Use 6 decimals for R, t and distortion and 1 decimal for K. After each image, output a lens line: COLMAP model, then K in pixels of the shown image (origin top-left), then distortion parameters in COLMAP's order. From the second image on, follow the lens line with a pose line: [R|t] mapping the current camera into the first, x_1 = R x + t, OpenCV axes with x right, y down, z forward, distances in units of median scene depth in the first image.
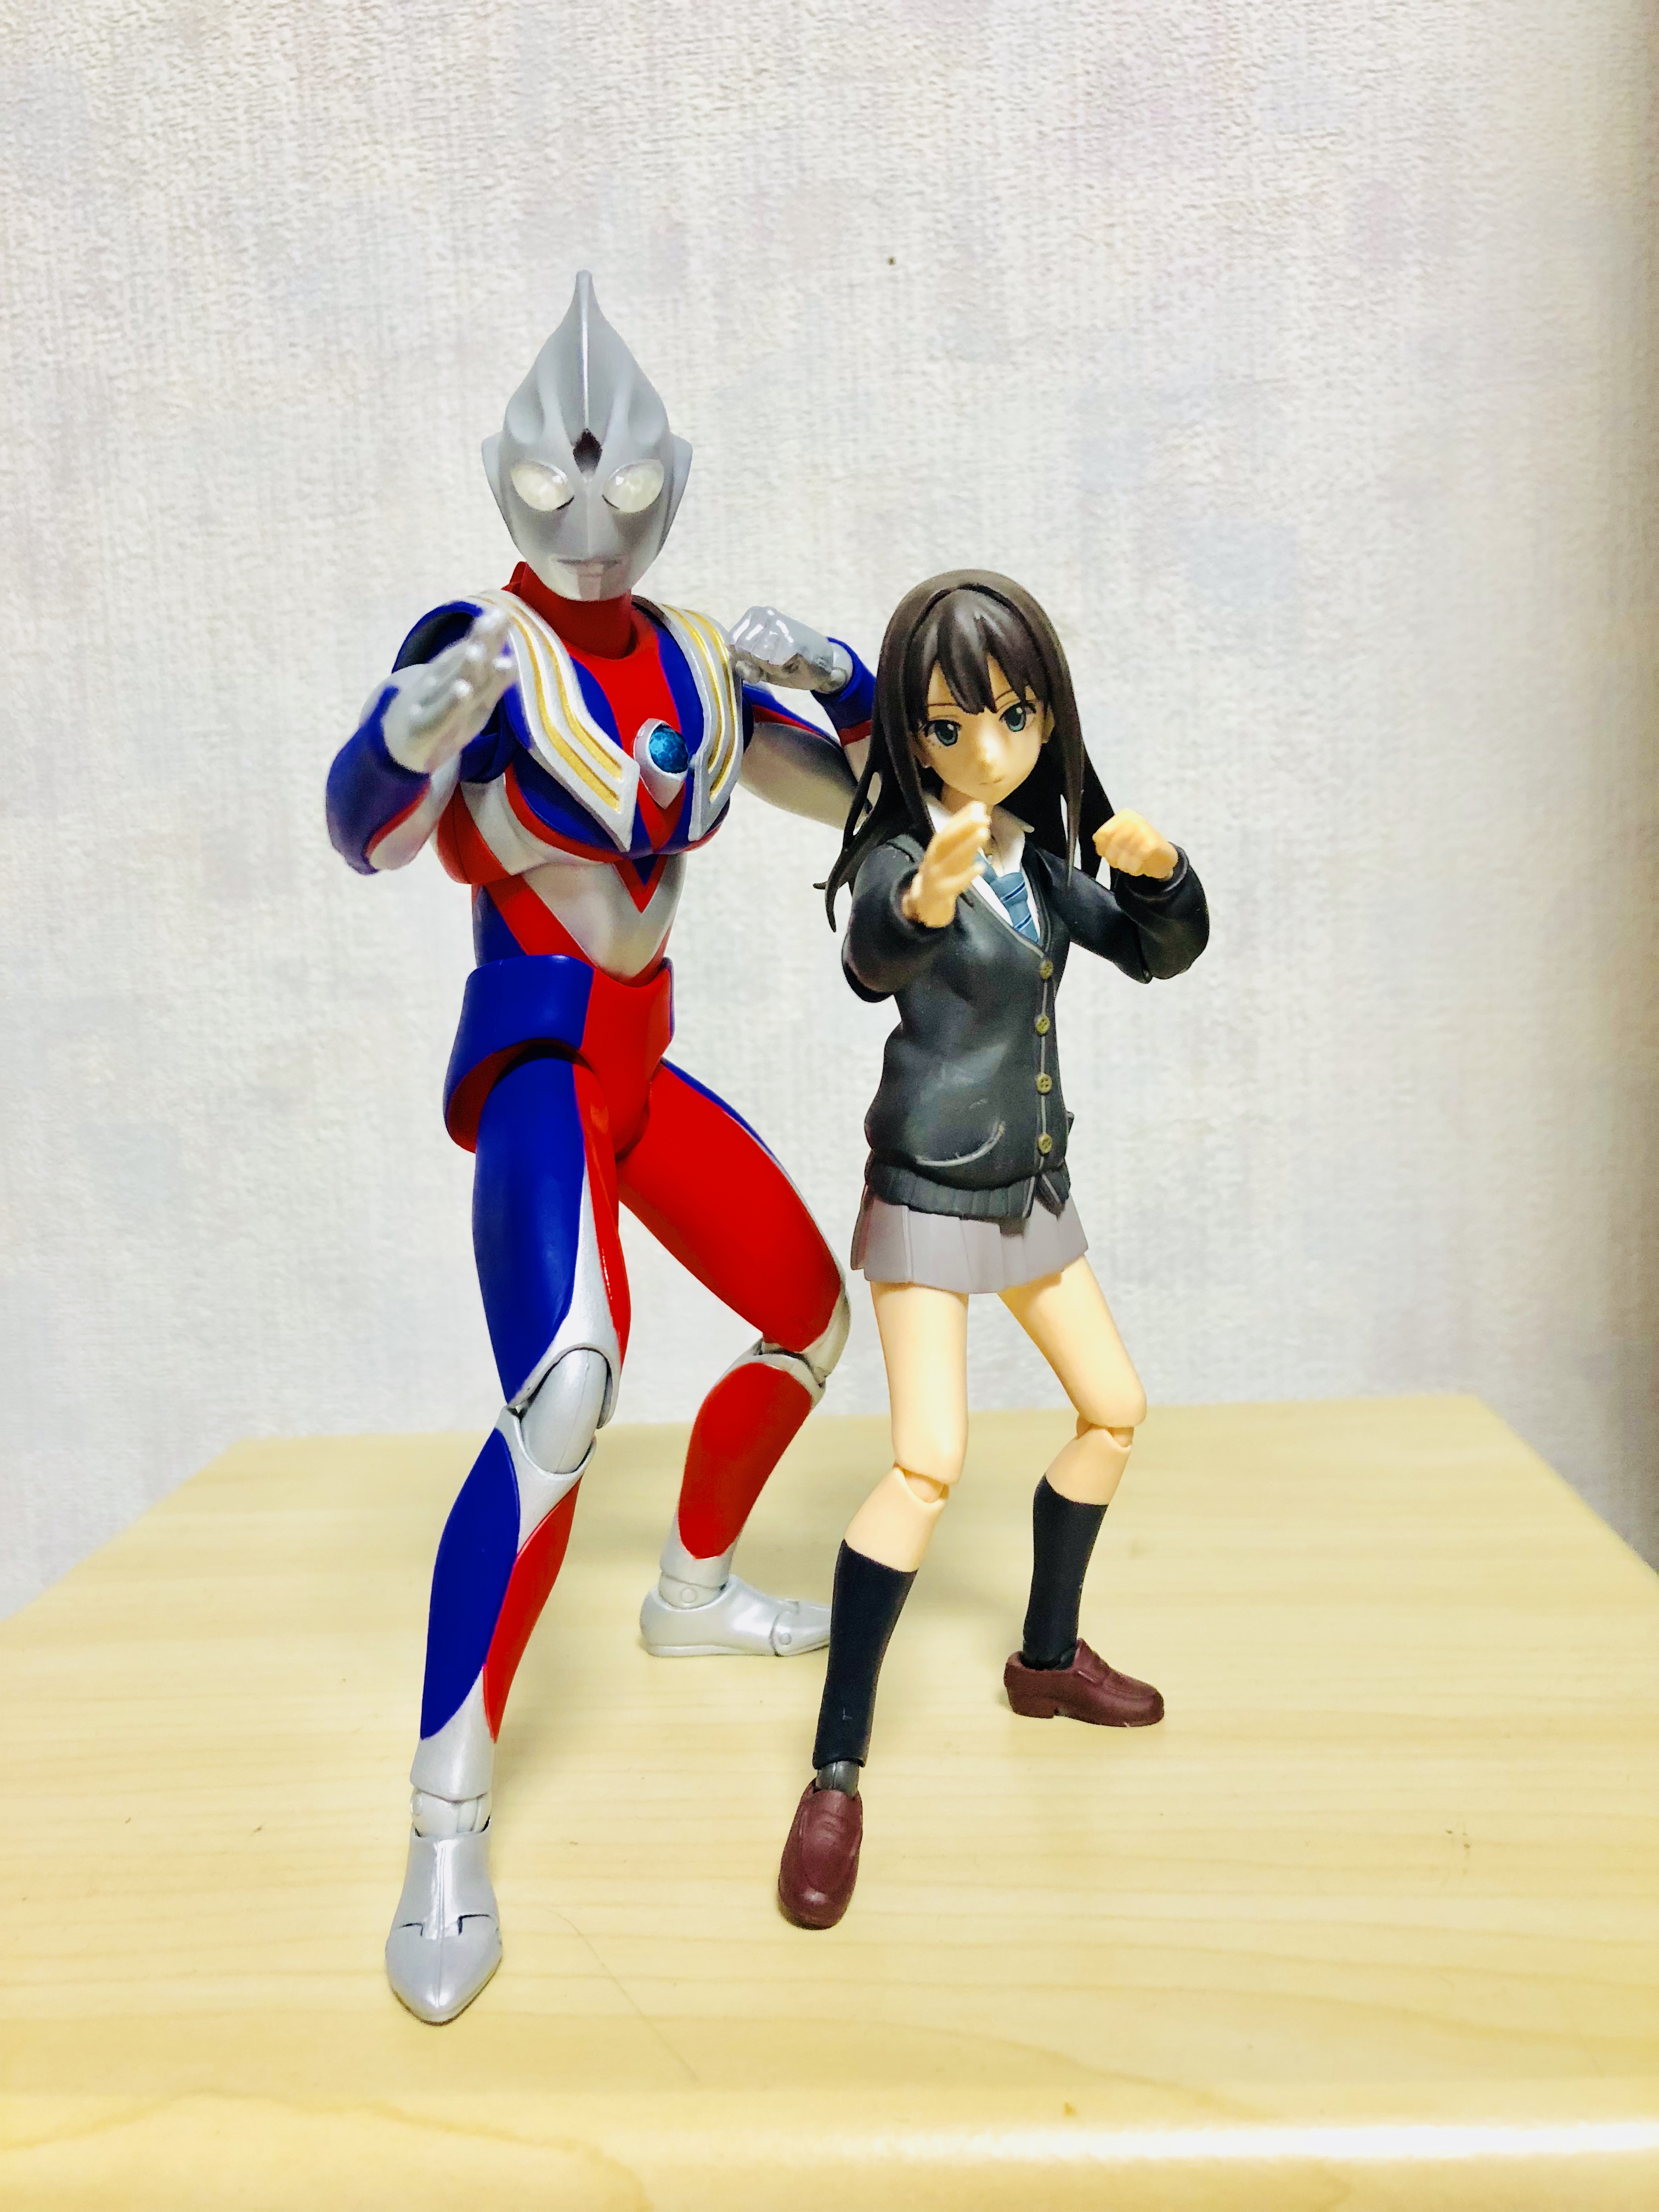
lens RADIAL K [[1828.4, 0, 829.5], [0, 1828.4, 1106.0], [0, 0, 1]] dist [0.069240, -0.237591]
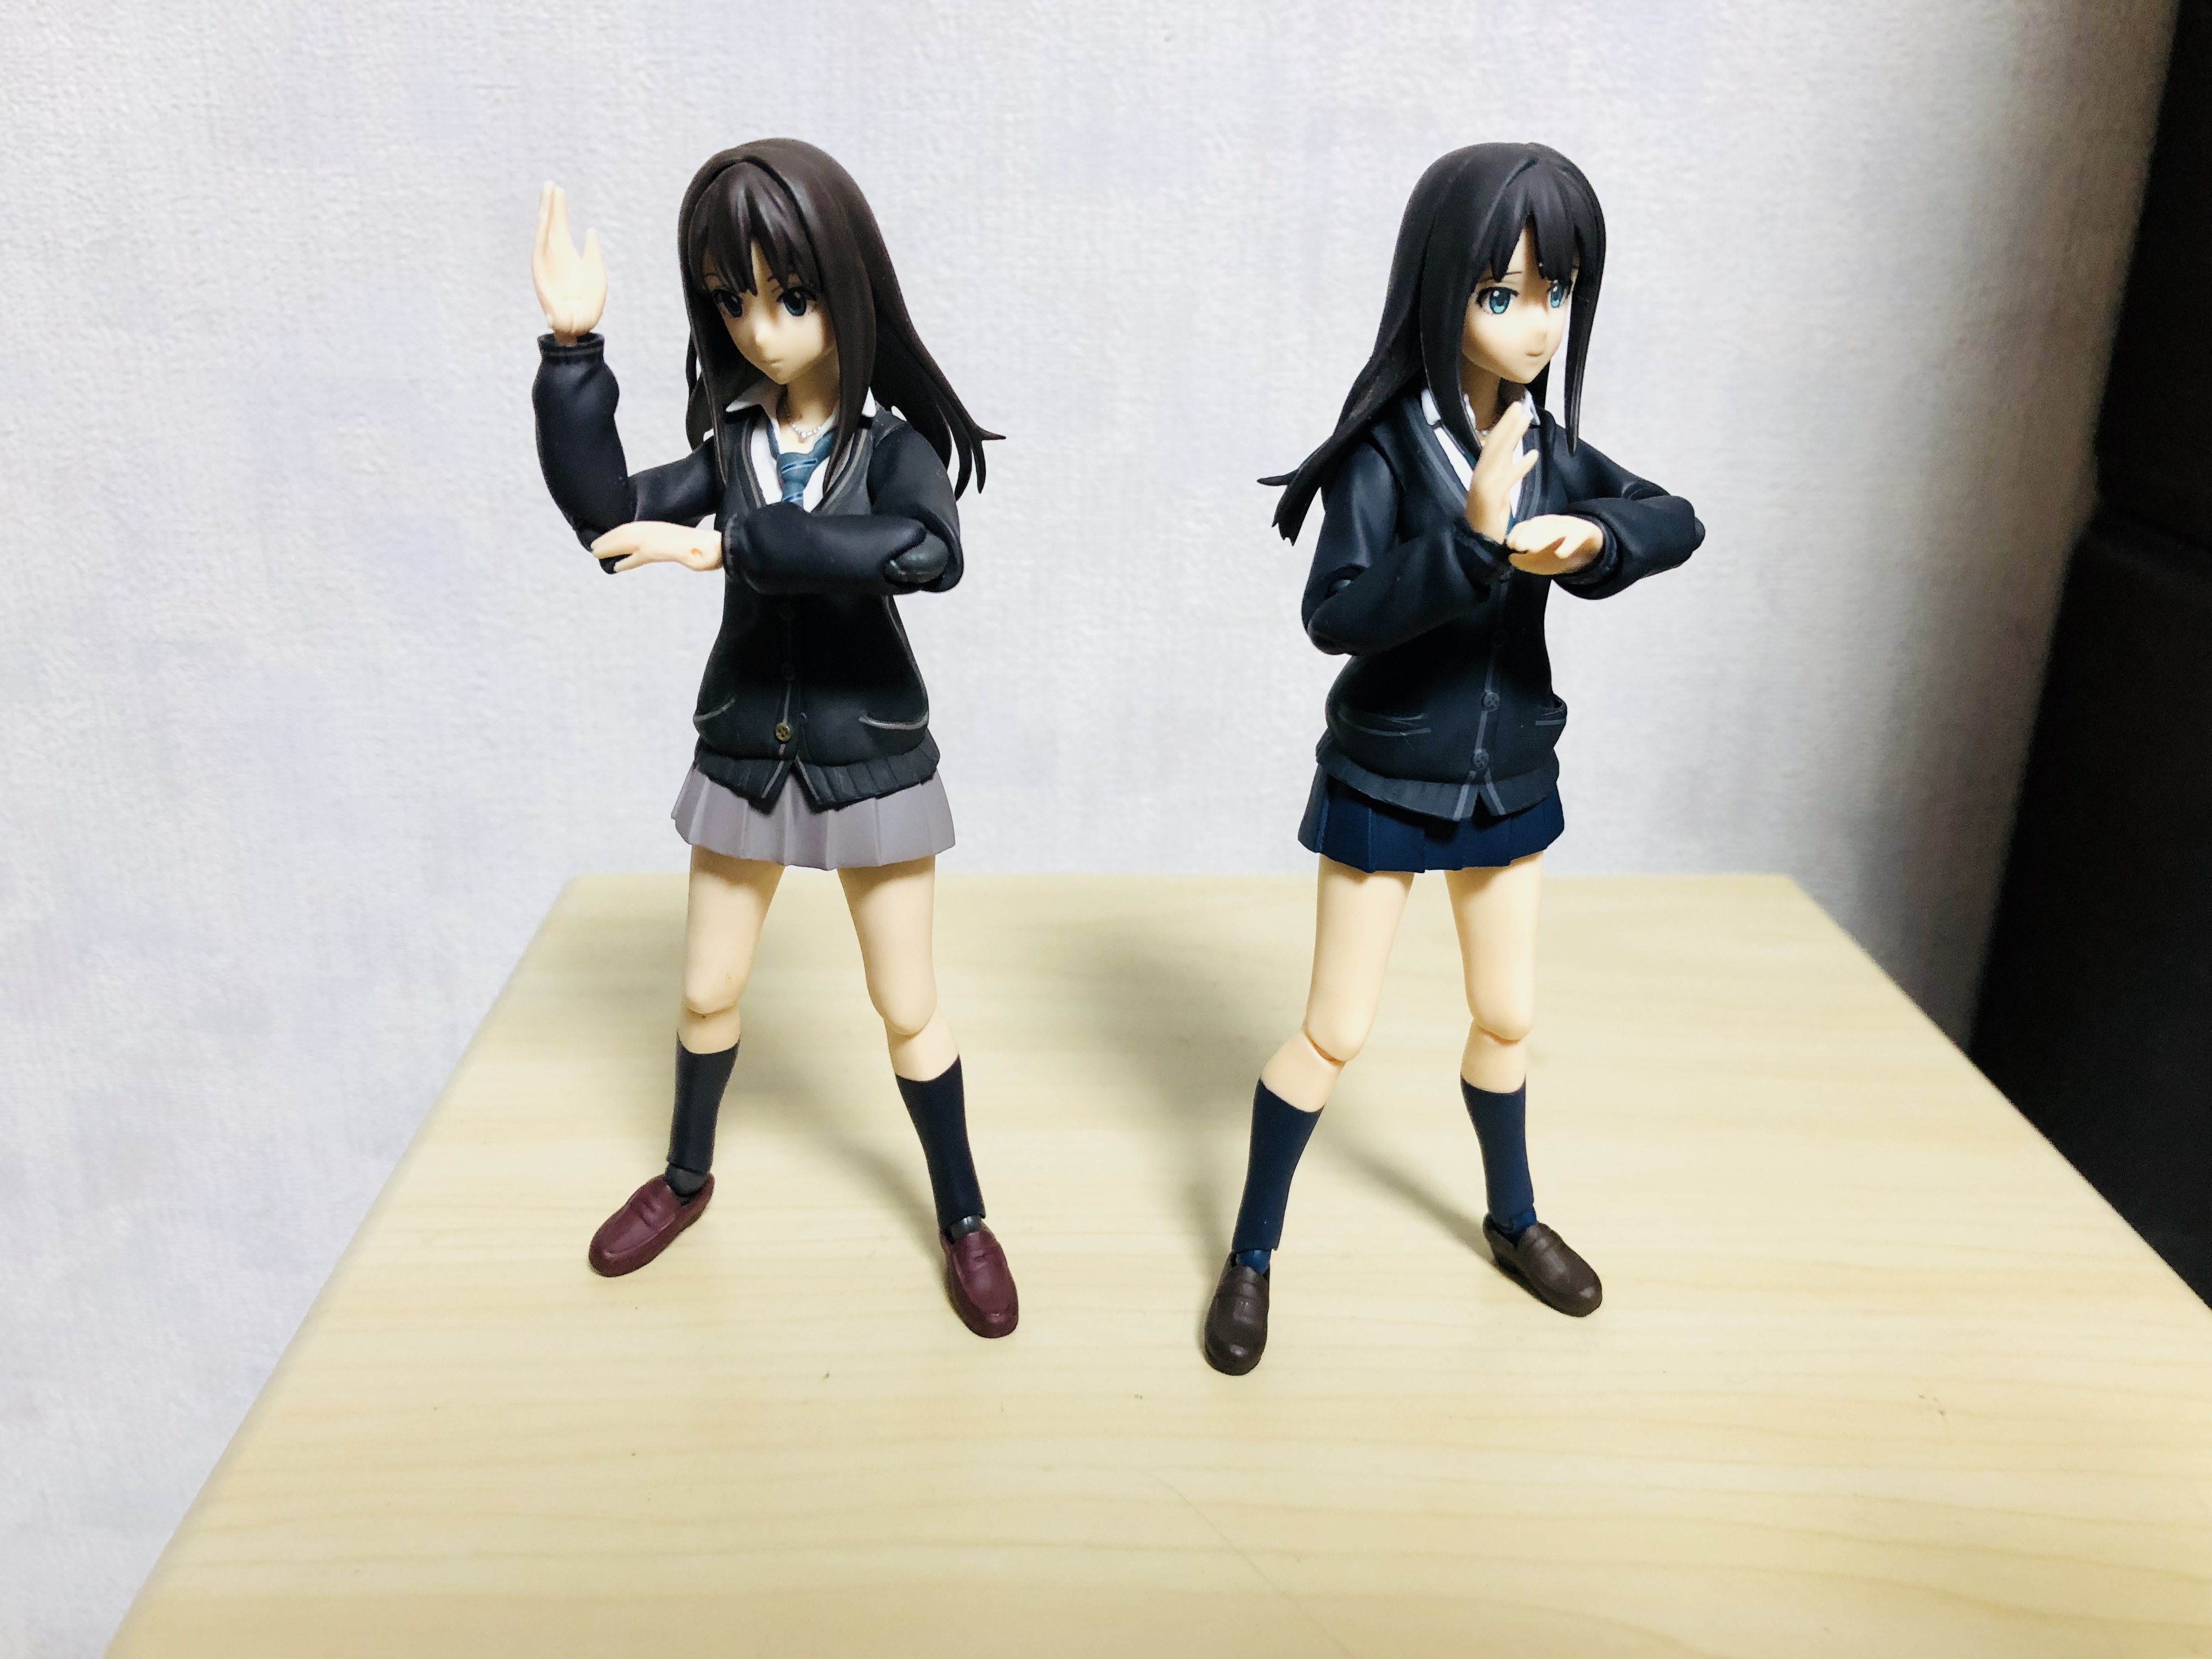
lens RADIAL K [[1823.9, 0, 1106.0], [0, 1823.9, 829.5], [0, 0, 1]] dist [-0.001072, 0.013491]
pose [[0.992320, 0.029671, 0.120089, -0.148254], [-0.058106, 0.968843, 0.240762, -0.089757], [-0.109204, -0.245891, 0.963126, 0.024185]]
